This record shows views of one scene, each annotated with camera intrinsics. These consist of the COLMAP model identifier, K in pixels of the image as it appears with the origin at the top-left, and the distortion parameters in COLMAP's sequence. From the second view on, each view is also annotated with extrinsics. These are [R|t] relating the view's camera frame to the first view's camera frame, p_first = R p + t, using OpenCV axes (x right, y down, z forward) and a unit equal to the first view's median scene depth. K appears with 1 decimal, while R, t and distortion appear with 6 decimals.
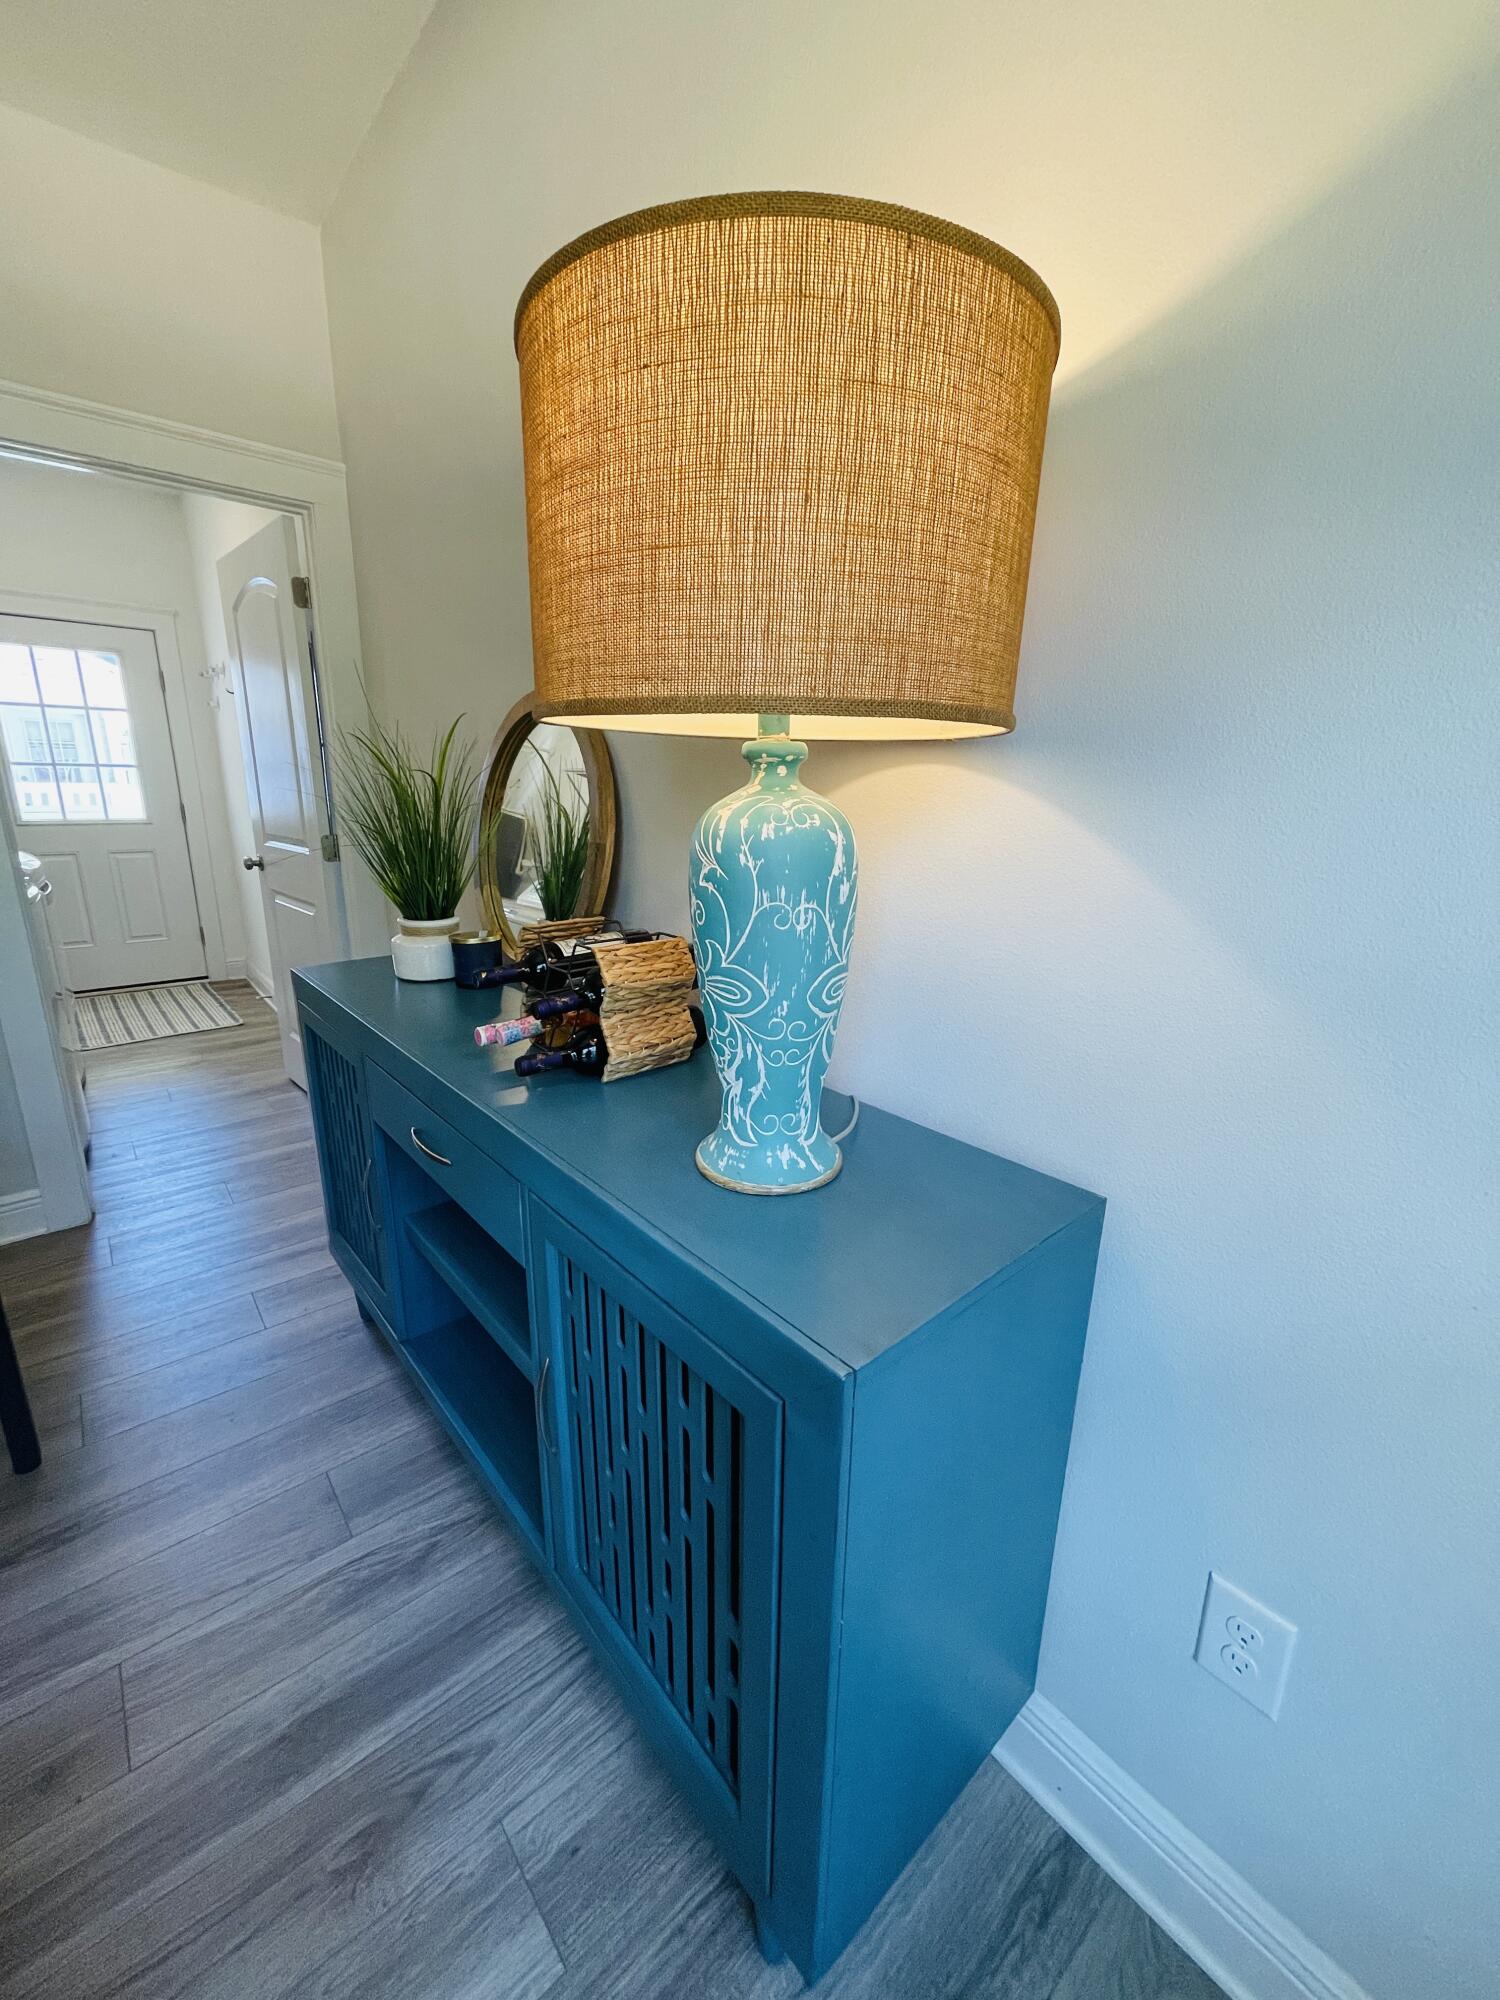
lens RADIAL K [[809.9, 0, 752.2], [0, 809.9, 997.4], [0, 0, 1]] dist [-0.003227, 0.000084]
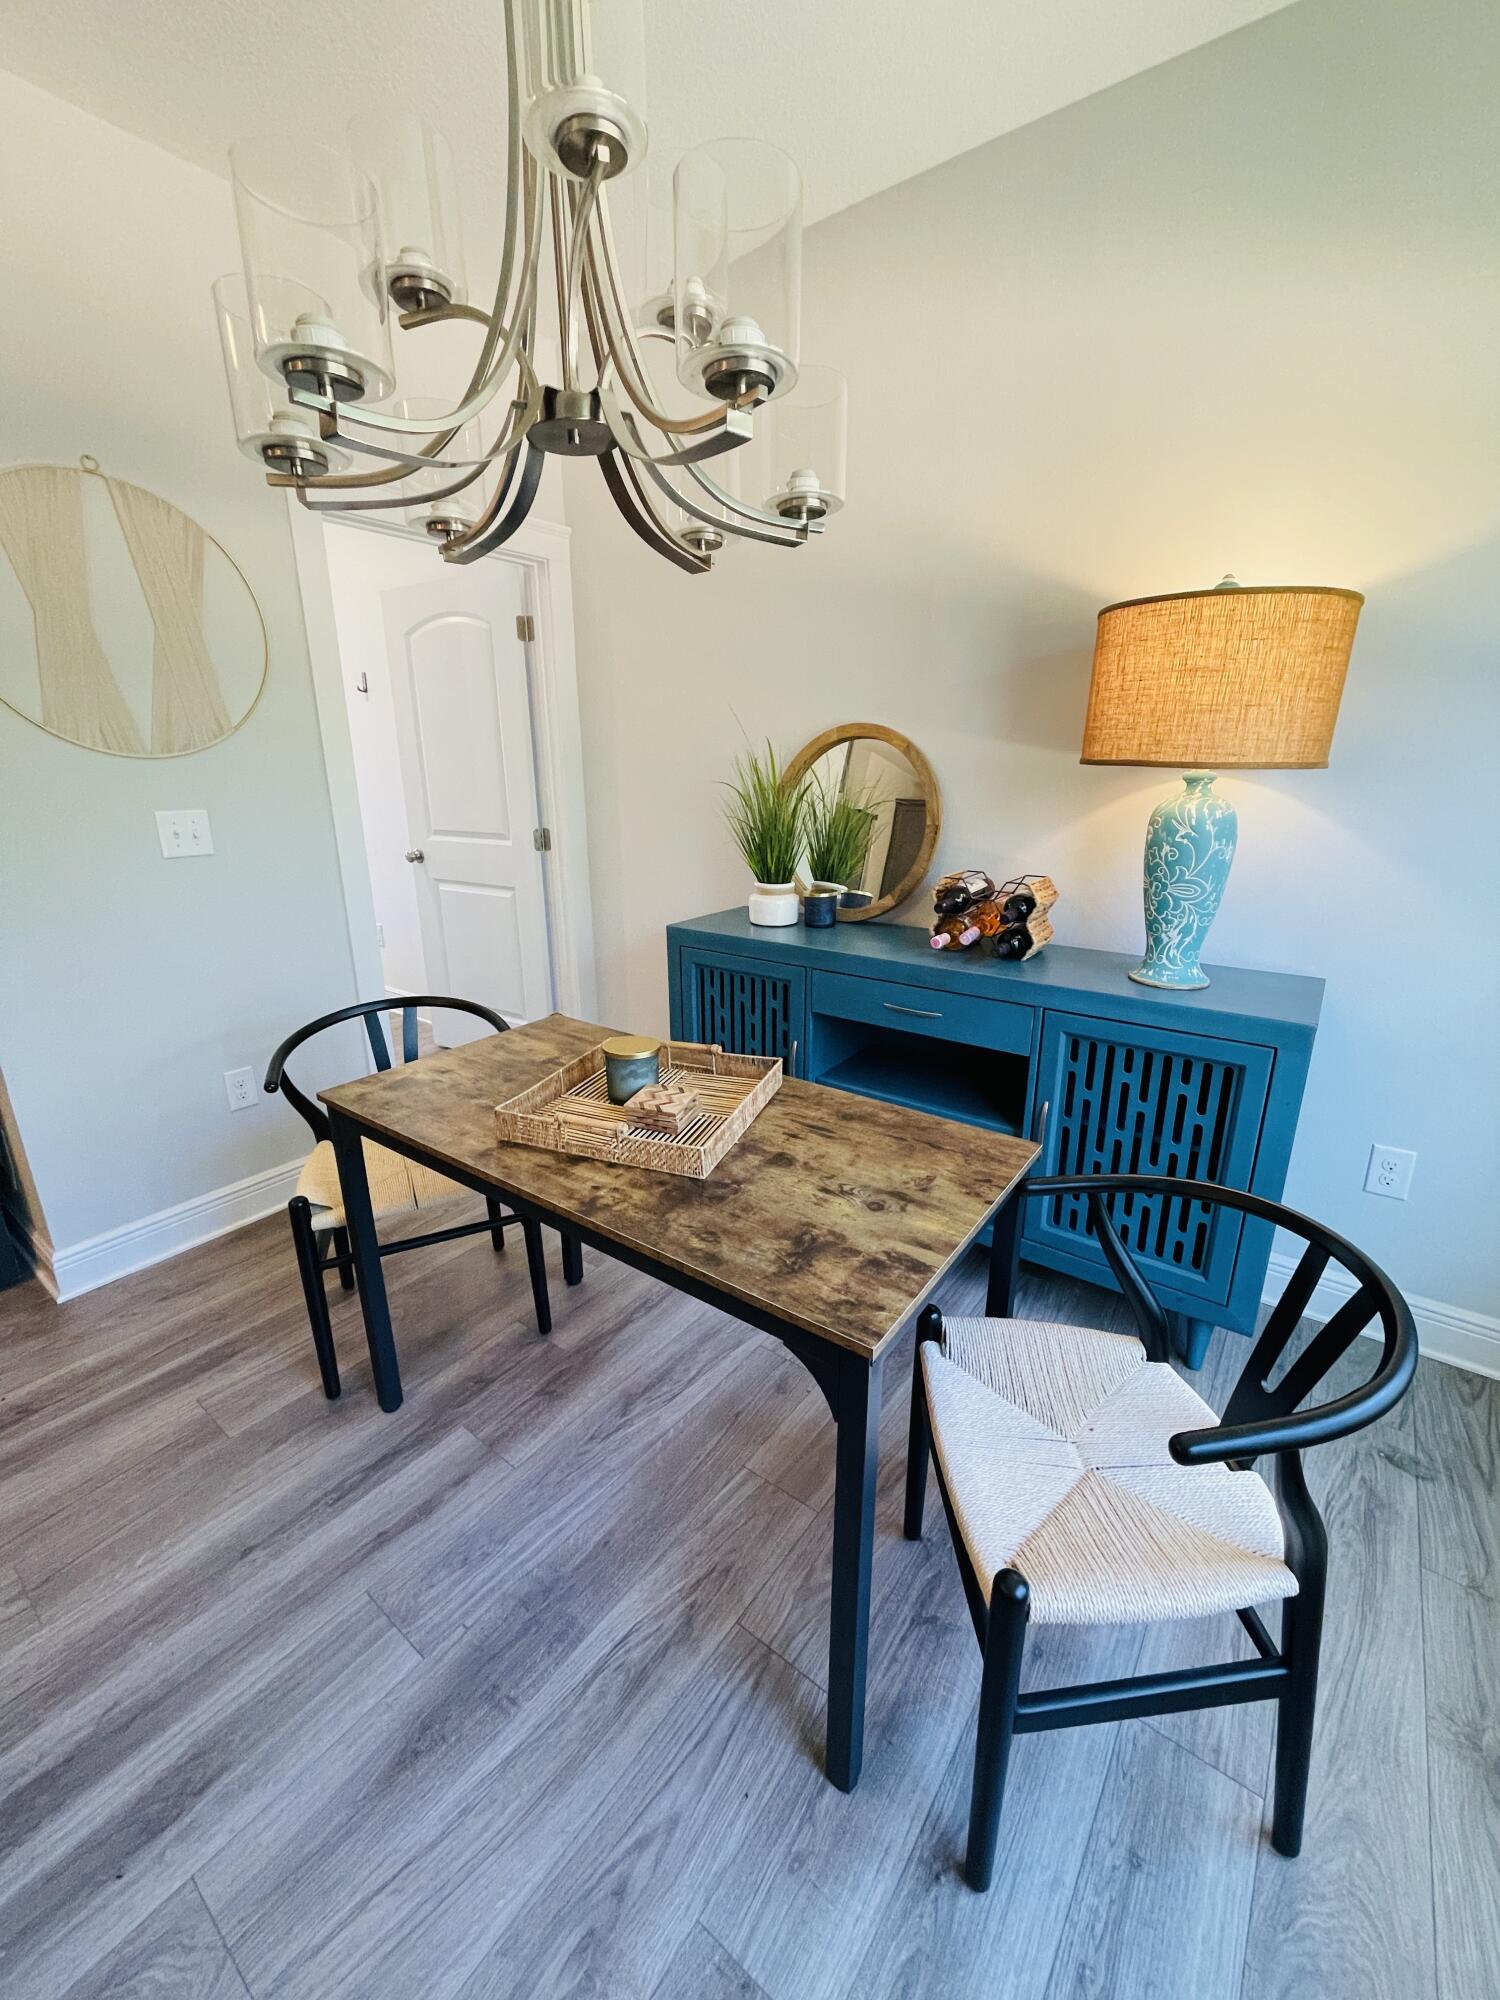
lens RADIAL K [[821.2, 0, 750.0], [0, 821.2, 1000.0], [0, 0, 1]] dist [0.000064, 0.000193]
pose [[0.975502, -0.081981, 0.204146, -1.615471], [0.076352, 0.996455, 0.035310, 0.115409], [-0.206317, -0.018858, 0.978303, -0.881205]]
